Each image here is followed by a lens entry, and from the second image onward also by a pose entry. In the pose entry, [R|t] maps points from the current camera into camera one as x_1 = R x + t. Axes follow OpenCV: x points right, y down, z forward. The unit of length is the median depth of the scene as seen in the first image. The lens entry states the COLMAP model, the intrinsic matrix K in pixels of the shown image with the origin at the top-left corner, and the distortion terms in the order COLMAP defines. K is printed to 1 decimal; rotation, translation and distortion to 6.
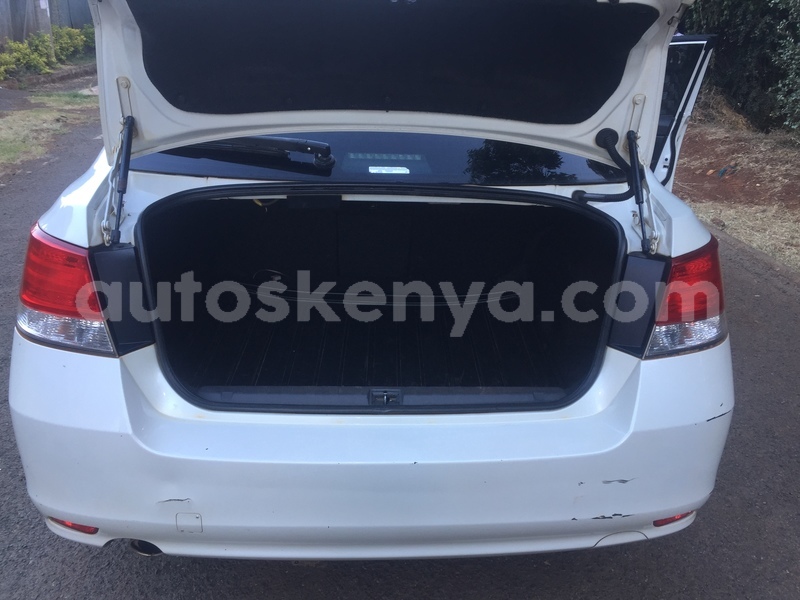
lens RADIAL K [[692.7, 0, 400.0], [0, 692.7, 300.0], [0, 0, 1]] dist [0.092424, -0.132860]
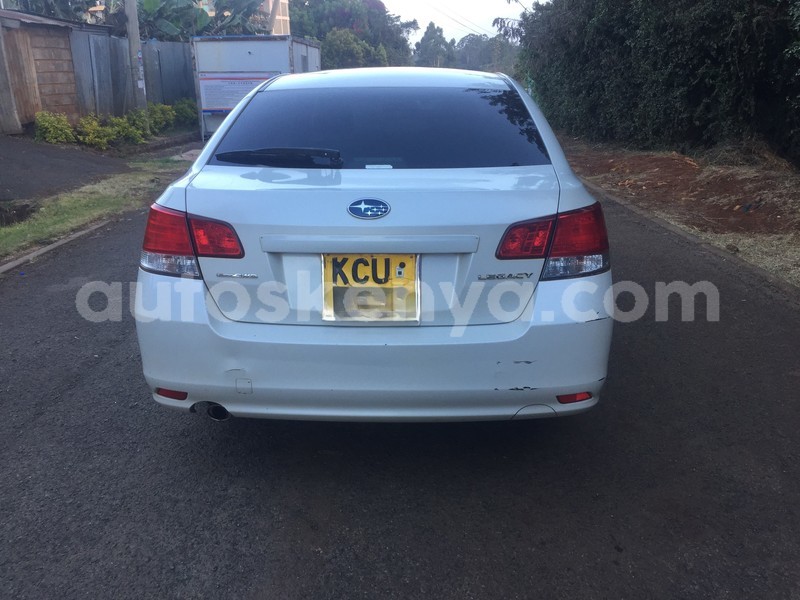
lens RADIAL K [[685.1, 0, 400.0], [0, 685.1, 300.0], [0, 0, 1]] dist [0.086950, -0.116265]
pose [[0.995037, -0.010445, -0.098960, 0.035481], [0.002189, 0.996533, -0.083173, 0.045464], [0.099486, 0.082543, 0.991609, -0.089527]]
